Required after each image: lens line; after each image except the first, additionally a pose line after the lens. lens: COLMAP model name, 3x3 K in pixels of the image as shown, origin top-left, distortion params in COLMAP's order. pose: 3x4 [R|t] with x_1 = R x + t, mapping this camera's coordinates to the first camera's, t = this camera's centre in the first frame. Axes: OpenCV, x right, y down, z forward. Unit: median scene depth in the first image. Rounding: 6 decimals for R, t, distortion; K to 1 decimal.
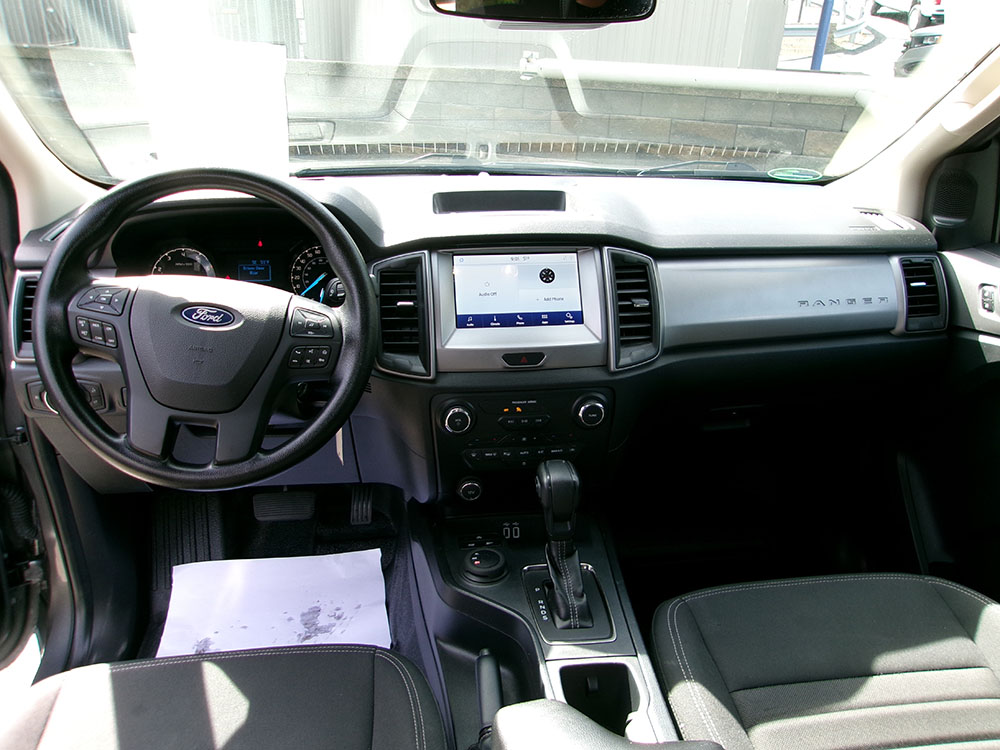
lens RADIAL K [[782.8, 0, 503.0], [0, 782.8, 374.7], [0, 0, 1]] dist [-0.039112, 0.060293]
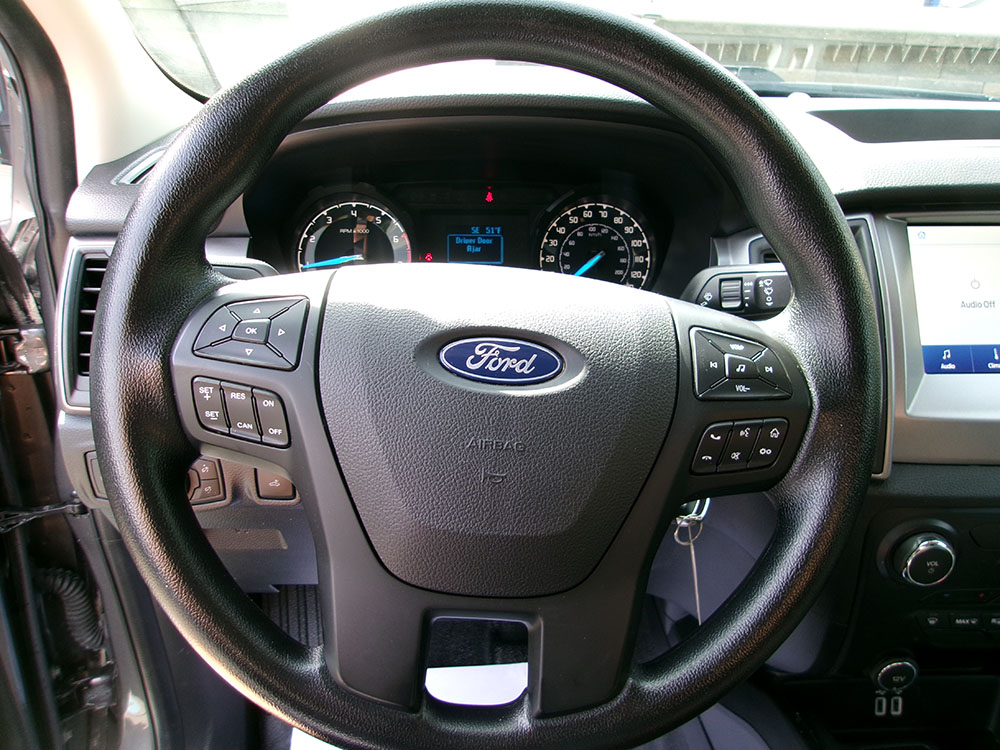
lens RADIAL K [[782.8, 0, 498.2], [0, 782.8, 375.2], [0, 0, 1]] dist [-0.039112, 0.060293]
pose [[0.996690, 0.031484, -0.074948, -0.282803], [-0.028760, 0.998896, 0.037154, -0.066953], [0.076035, -0.034876, 0.996495, 0.476576]]
